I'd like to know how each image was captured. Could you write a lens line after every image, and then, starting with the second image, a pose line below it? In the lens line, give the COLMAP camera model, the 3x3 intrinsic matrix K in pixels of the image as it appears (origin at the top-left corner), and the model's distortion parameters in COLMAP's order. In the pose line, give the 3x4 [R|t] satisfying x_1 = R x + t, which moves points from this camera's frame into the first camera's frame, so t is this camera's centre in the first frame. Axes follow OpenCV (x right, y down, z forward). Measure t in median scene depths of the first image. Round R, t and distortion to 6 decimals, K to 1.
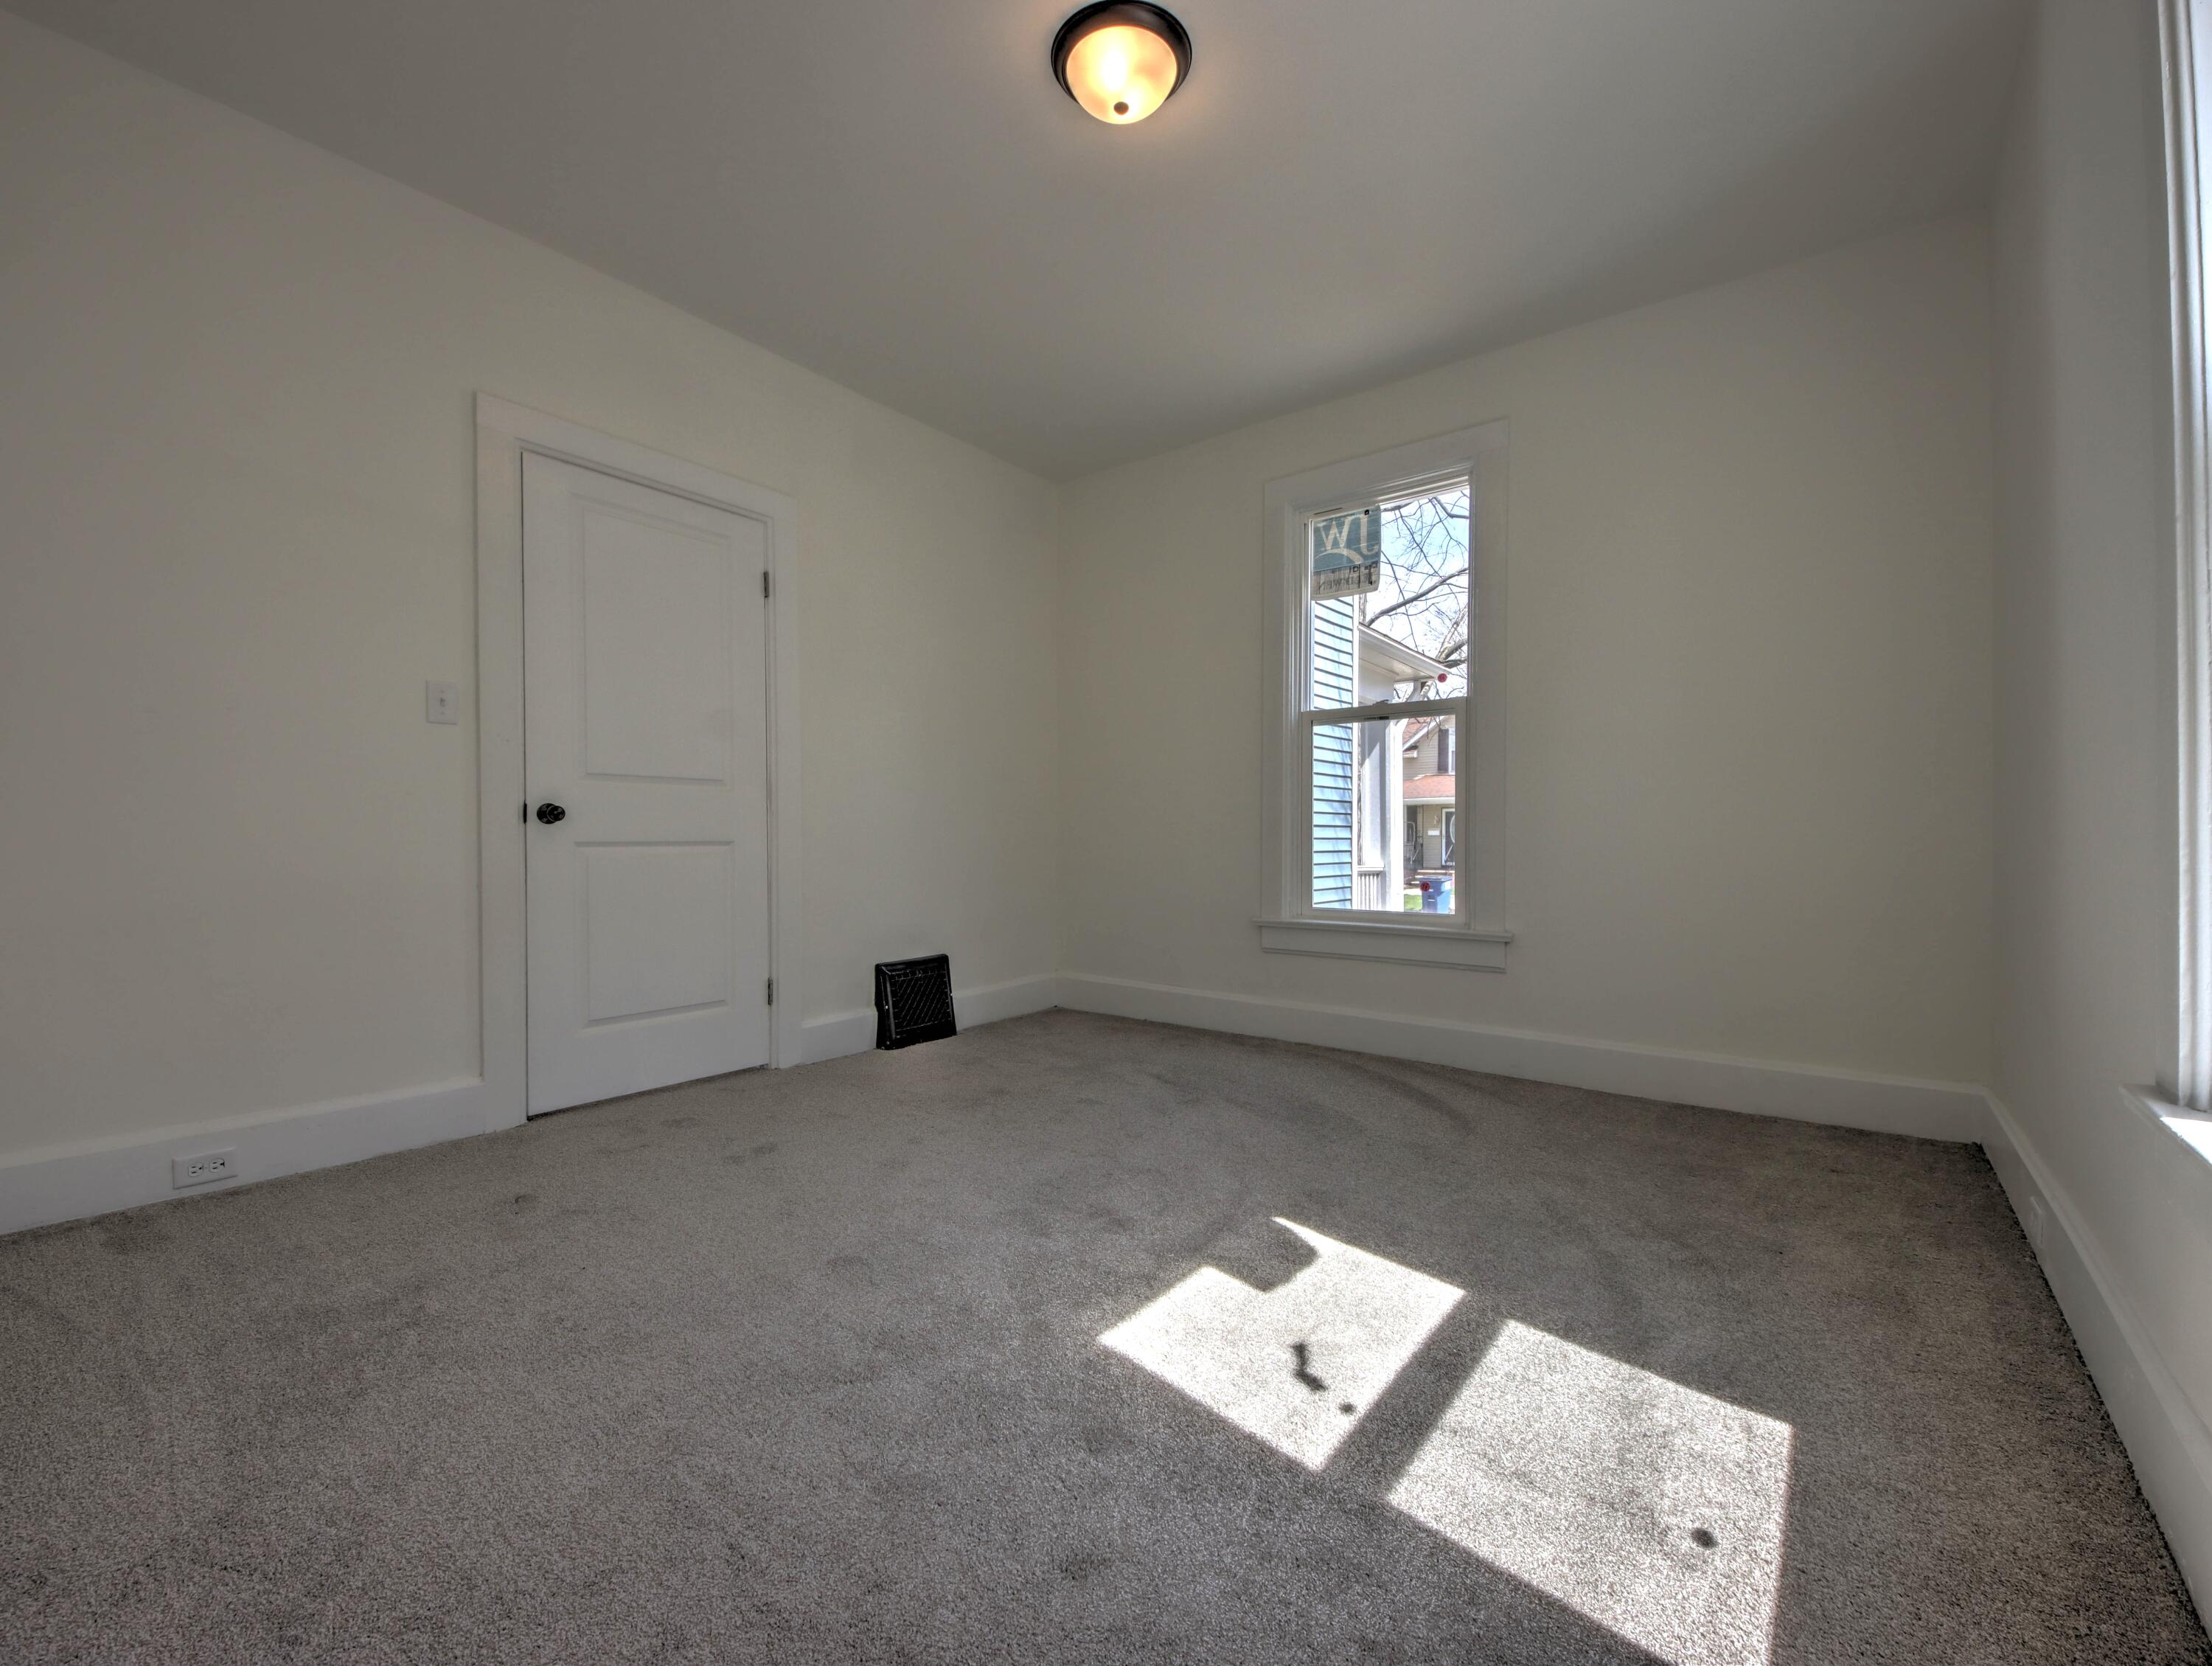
lens RADIAL K [[933.4, 0, 1100.9], [0, 933.4, 843.1], [0, 0, 1]] dist [0.061838, -0.046047]
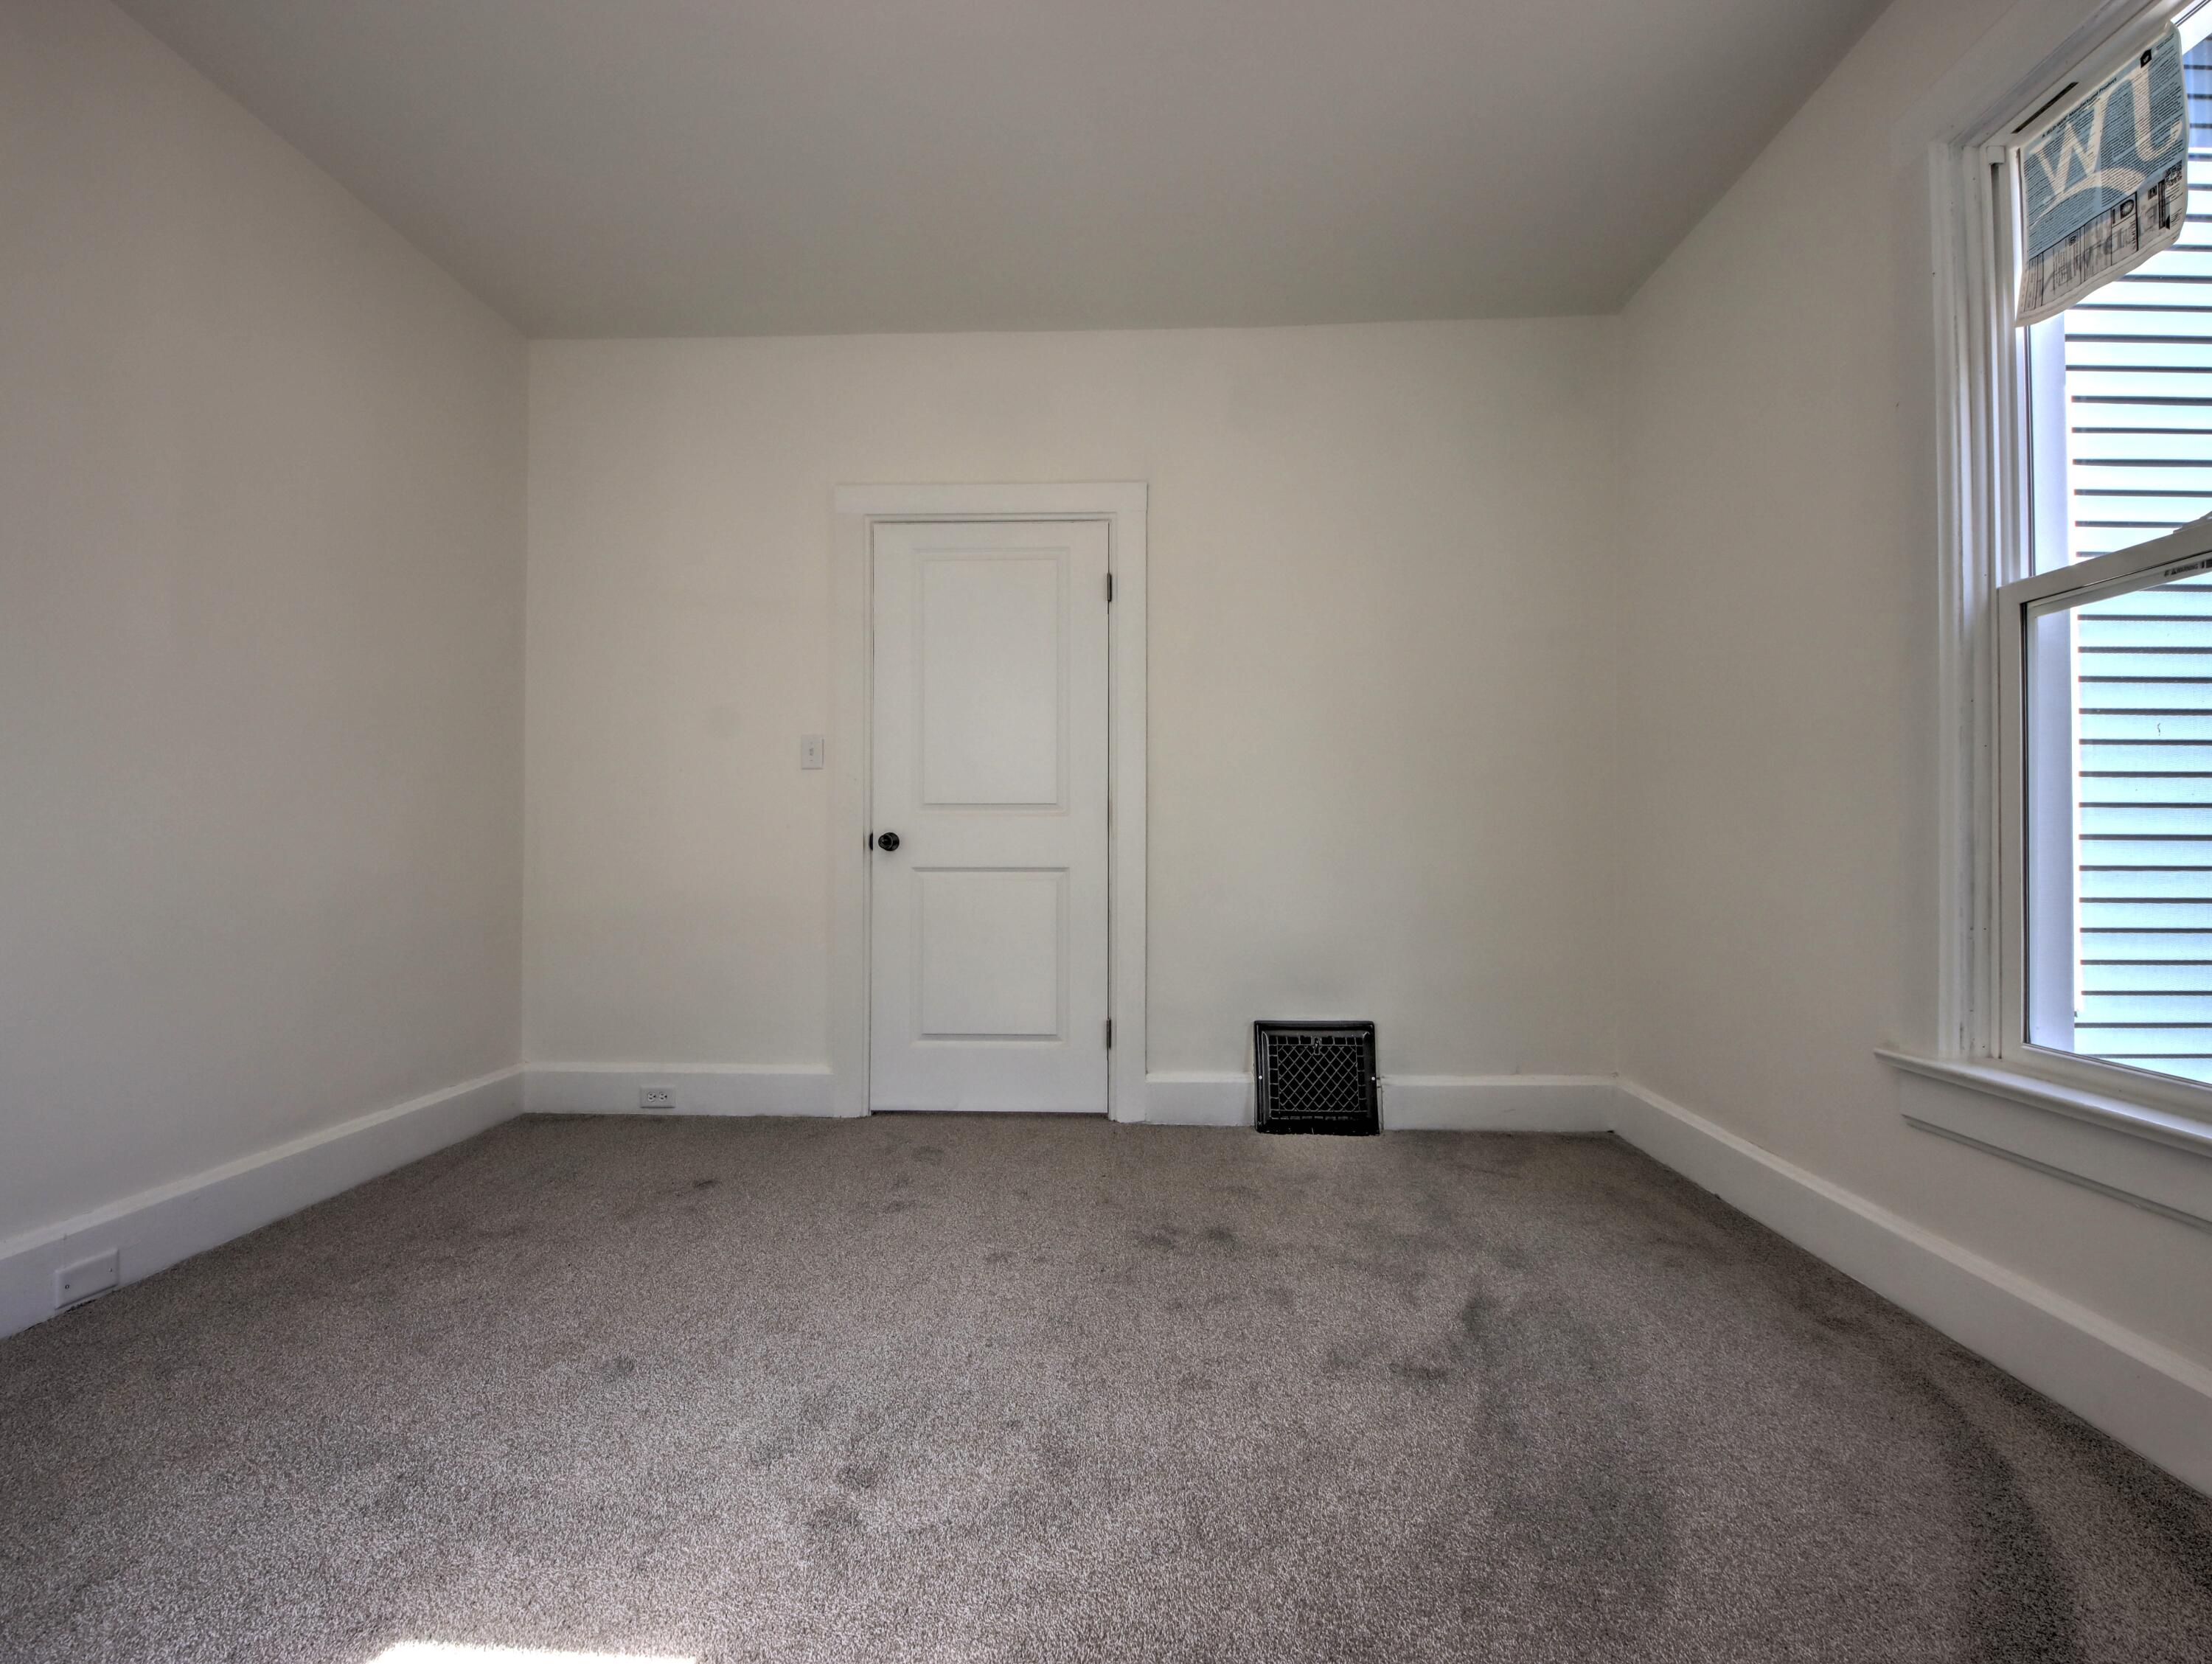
lens RADIAL K [[936.5, 0, 1103.0], [0, 936.5, 838.5], [0, 0, 1]] dist [0.033496, -0.019376]
pose [[0.577159, -0.006385, -0.816607, 0.368366], [-0.008369, 0.999871, -0.013733, -0.017417], [0.816589, 0.014760, 0.577031, 0.453891]]
